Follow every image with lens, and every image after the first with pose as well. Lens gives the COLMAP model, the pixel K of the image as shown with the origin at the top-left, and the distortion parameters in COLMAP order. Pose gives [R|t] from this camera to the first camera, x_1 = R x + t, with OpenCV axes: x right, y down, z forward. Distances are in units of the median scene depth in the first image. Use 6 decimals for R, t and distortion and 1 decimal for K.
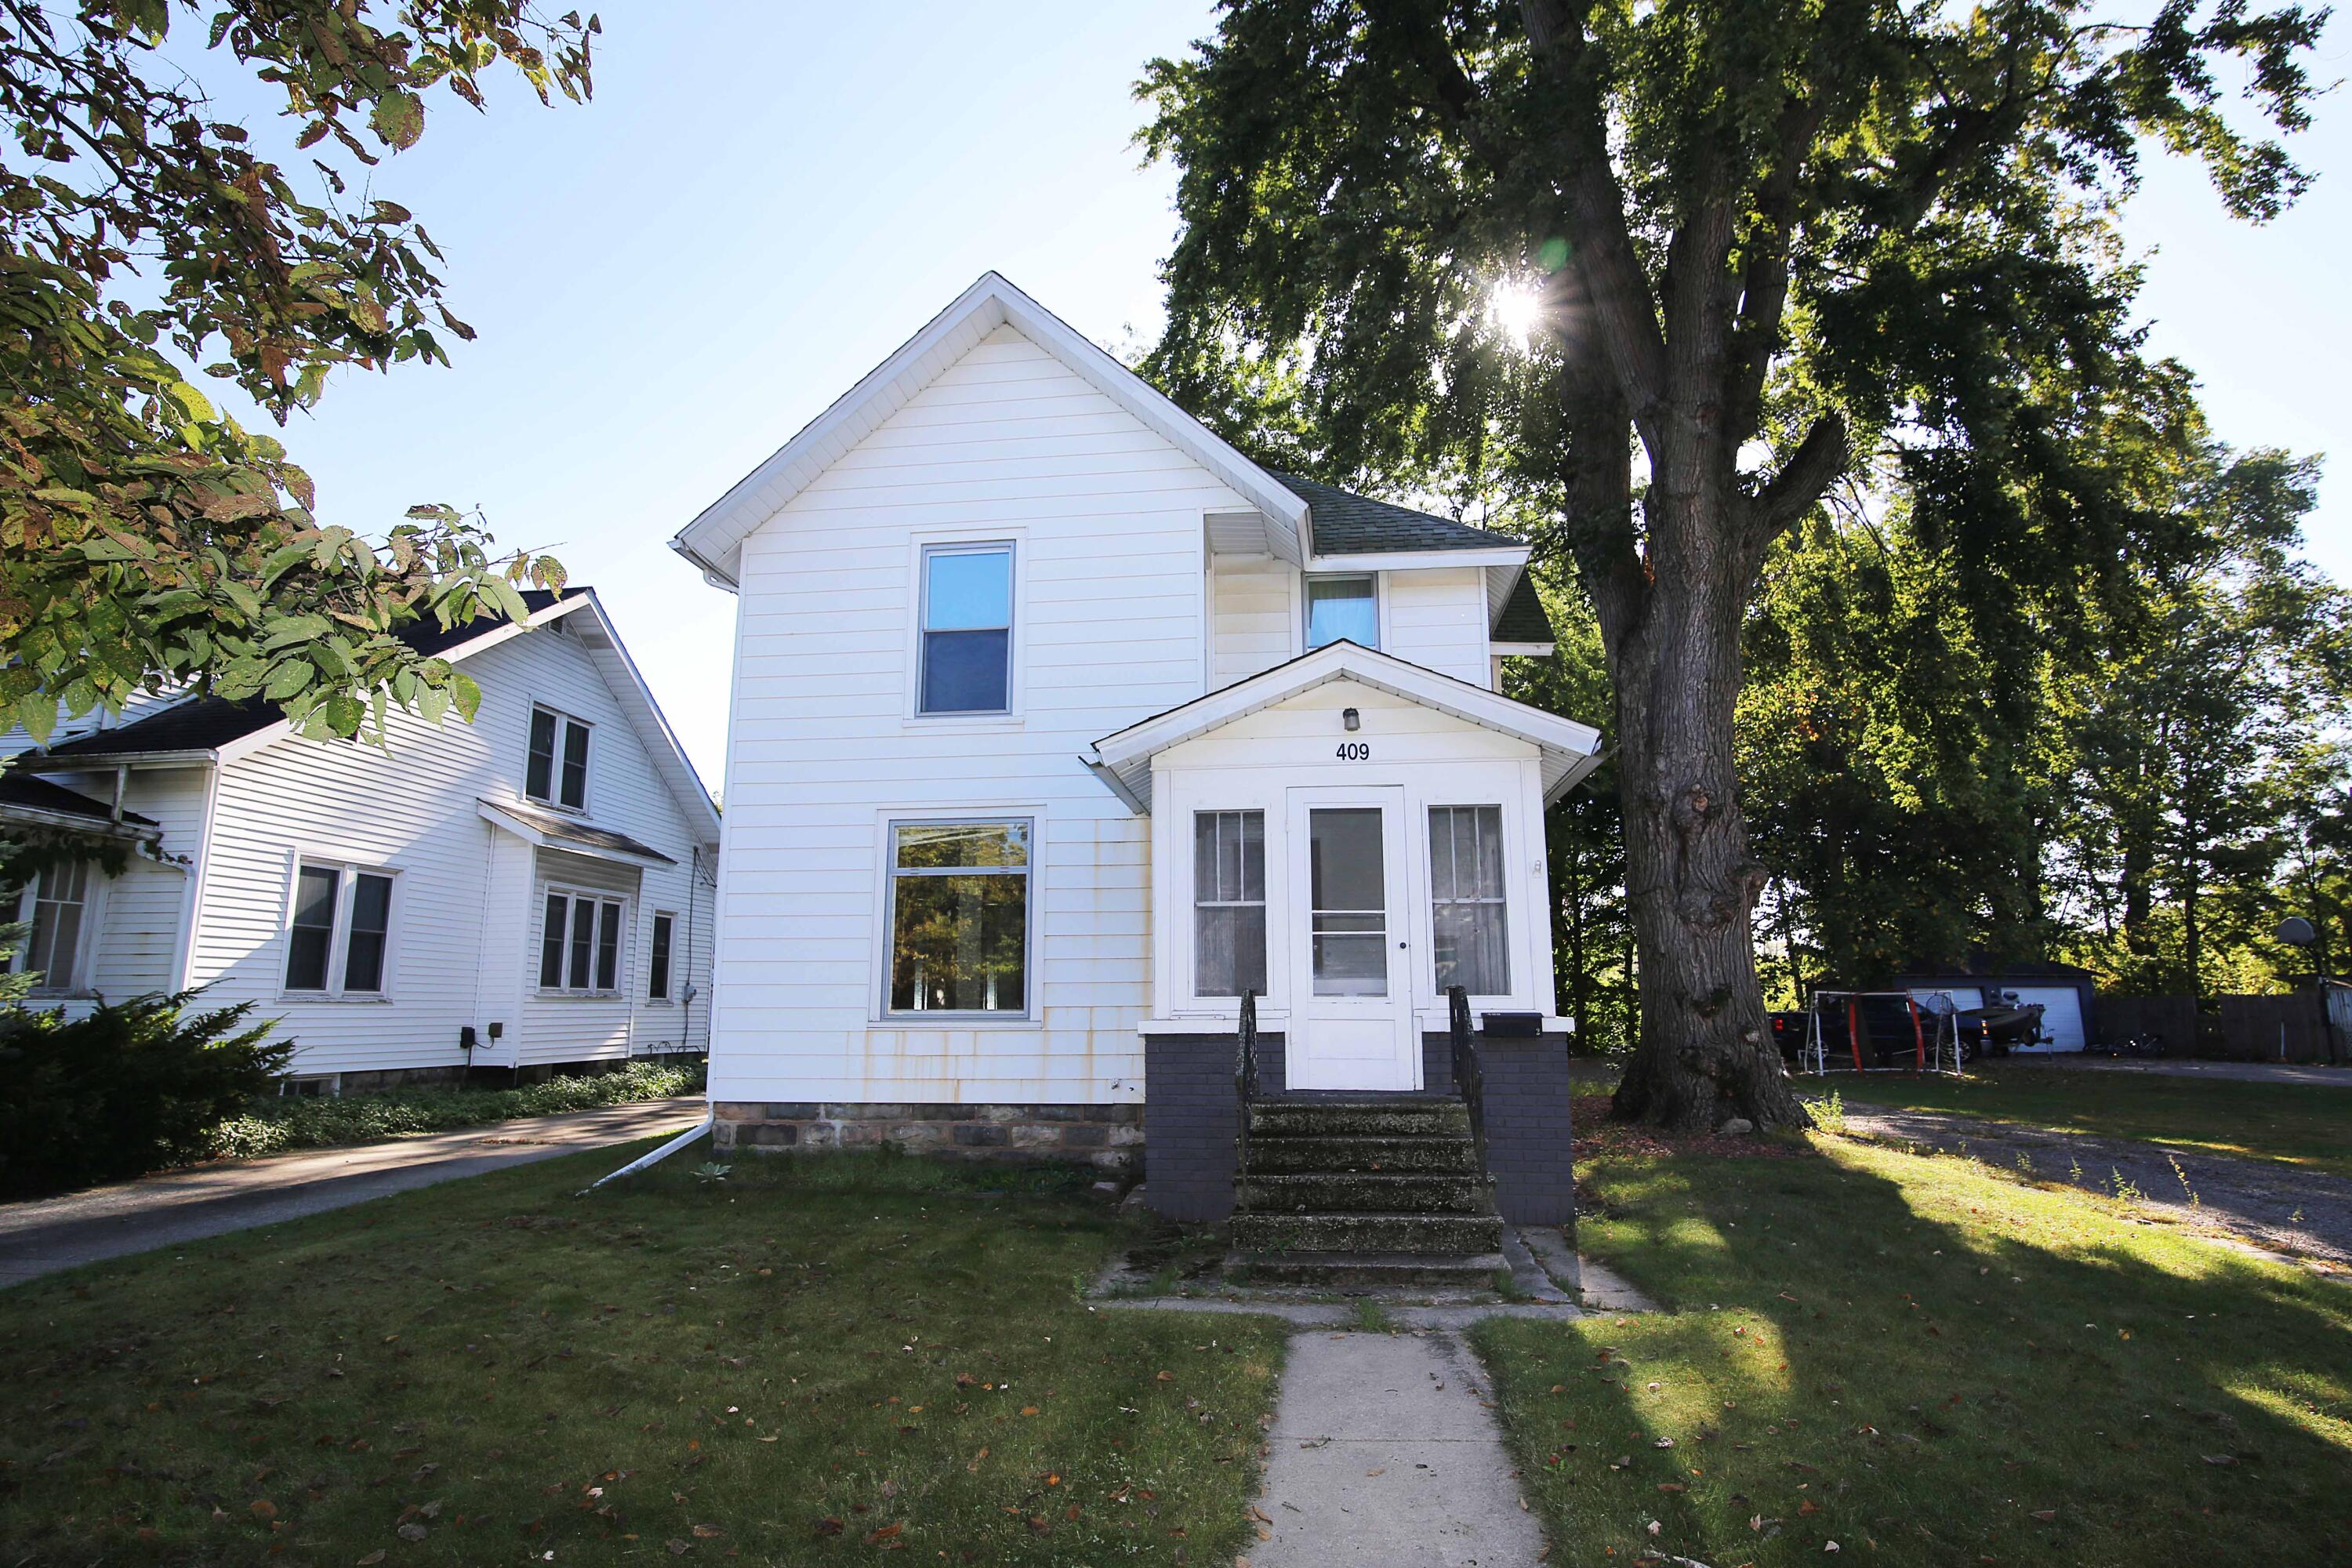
lens RADIAL K [[1231.1, 0, 1176.0], [0, 1231.1, 784.0], [0, 0, 1]] dist [-0.015988, 0.000102]
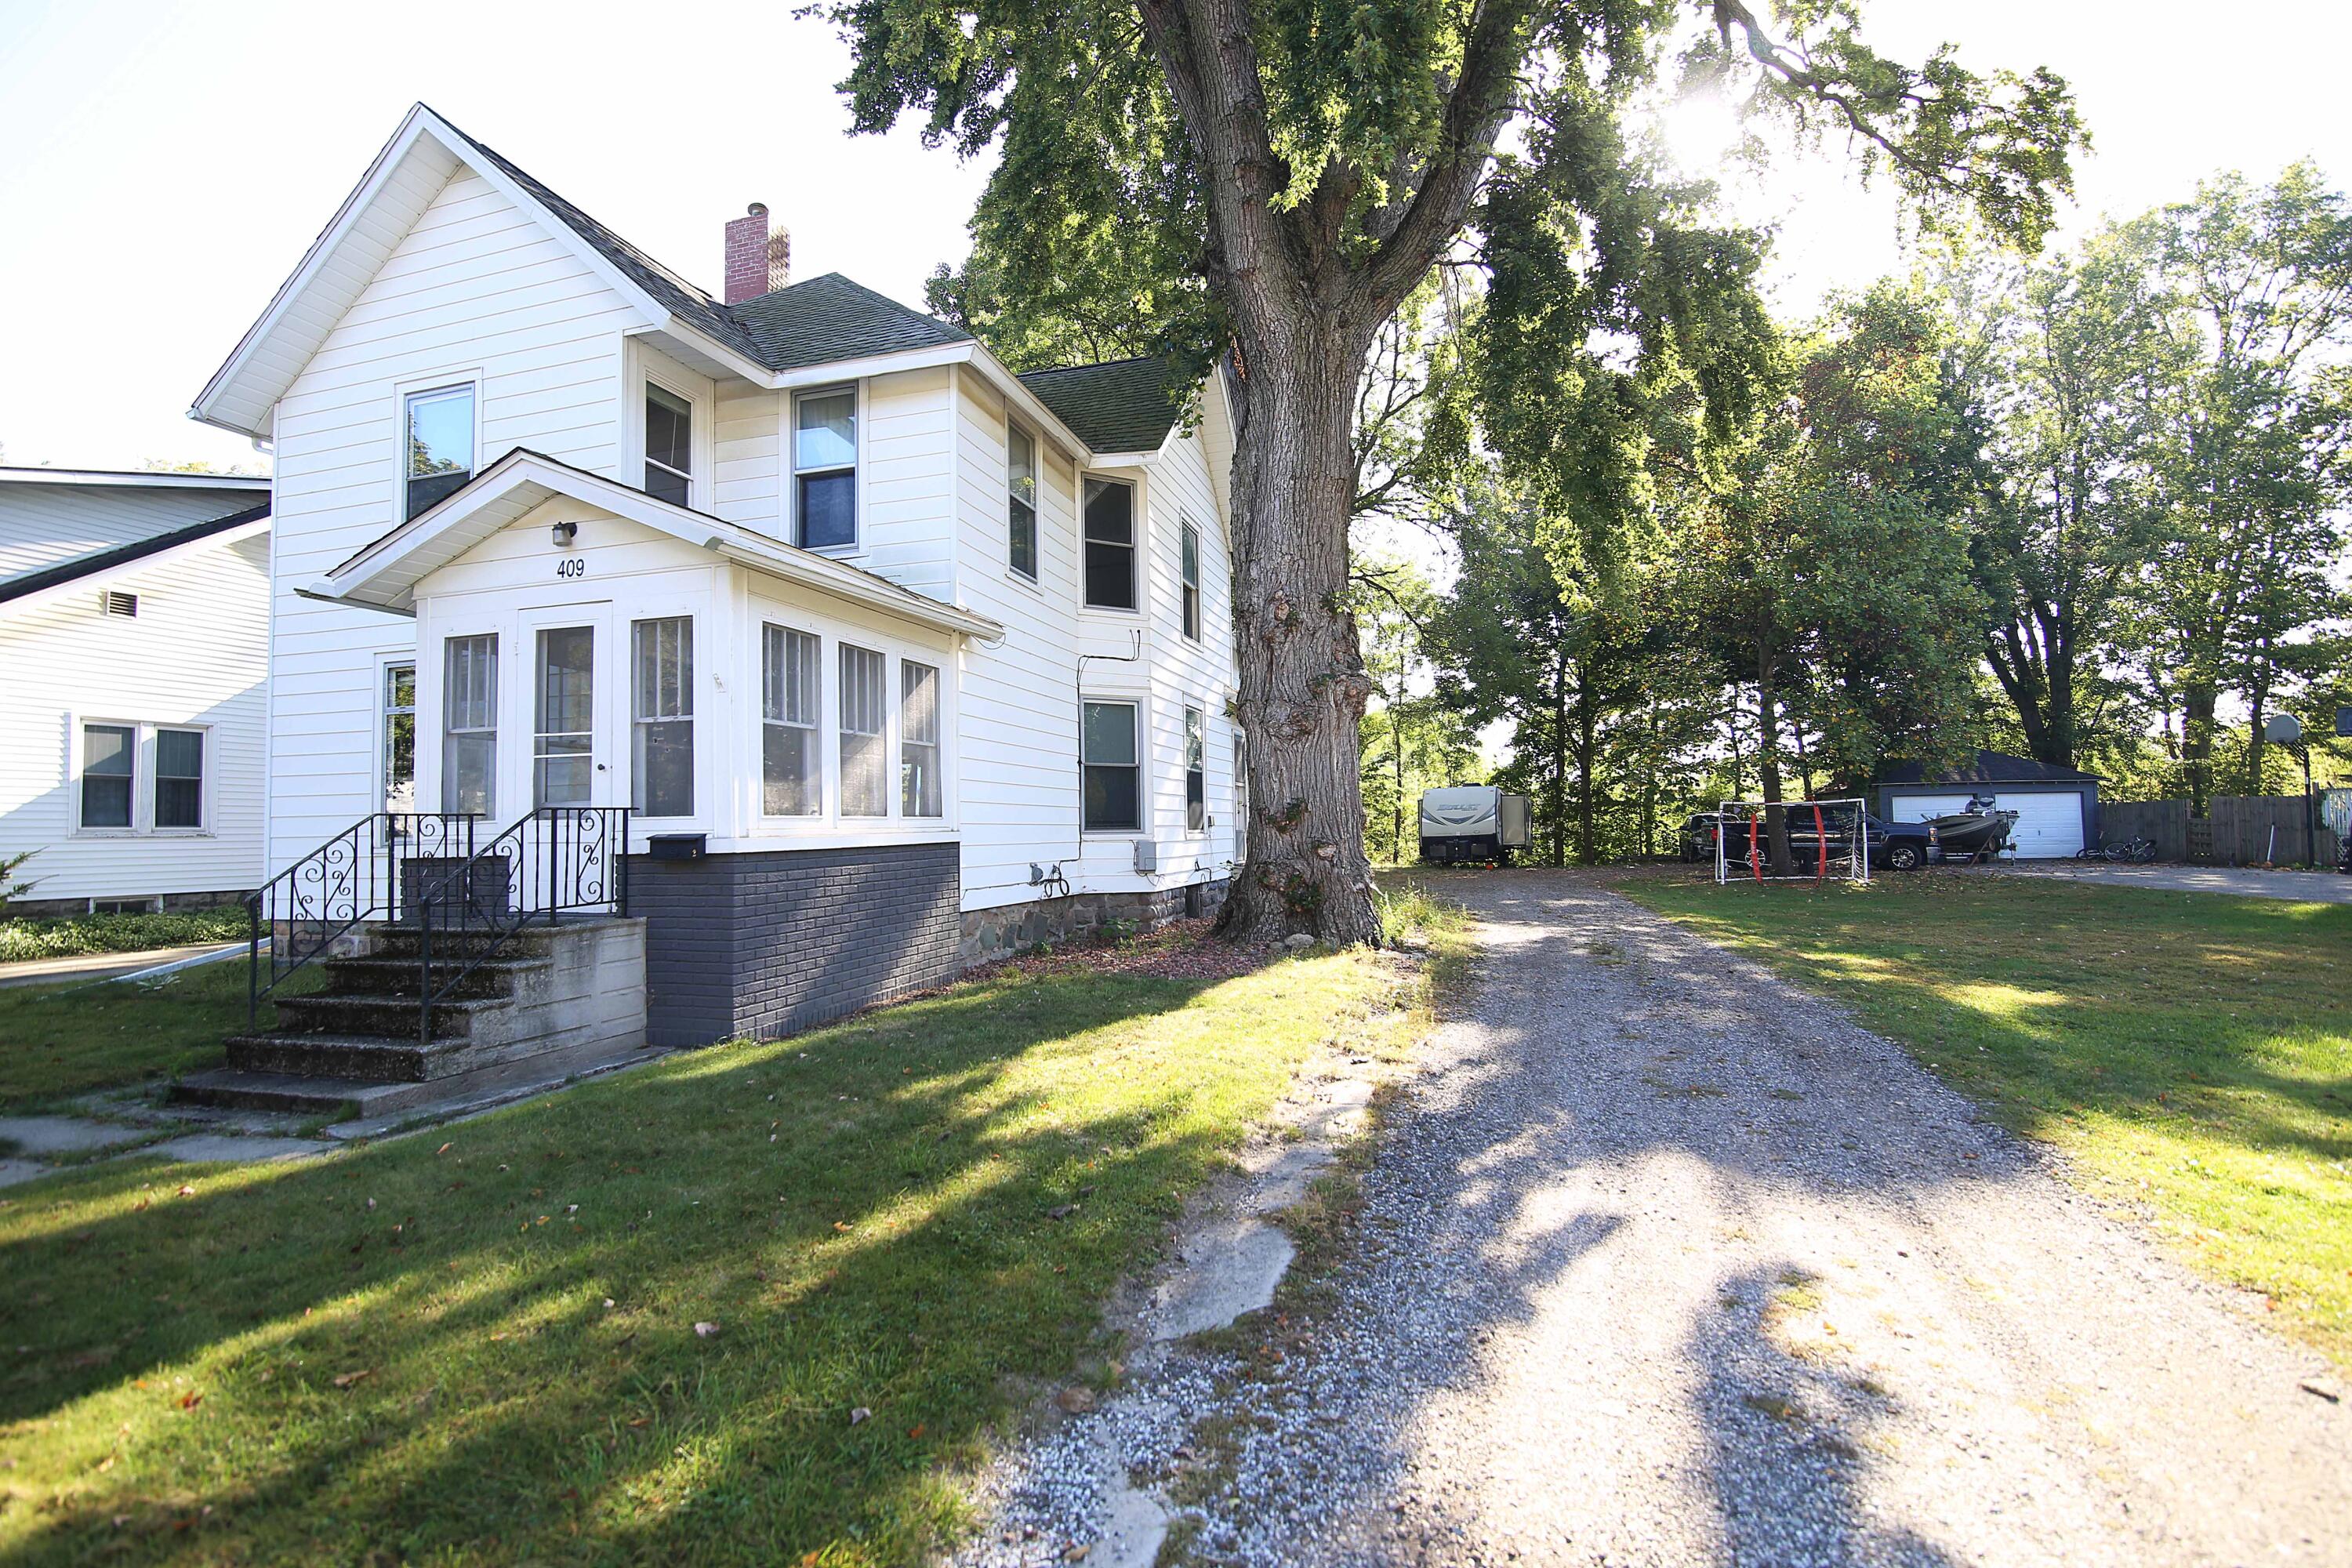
lens RADIAL K [[1081.4, 0, 1176.0], [0, 1081.4, 784.0], [0, 0, 1]] dist [-0.018939, 0.000488]
pose [[0.986212, -0.022441, -0.163958, 0.490281], [0.045182, 0.989634, 0.136321, 0.031253], [0.159199, -0.141849, 0.977003, 0.153129]]
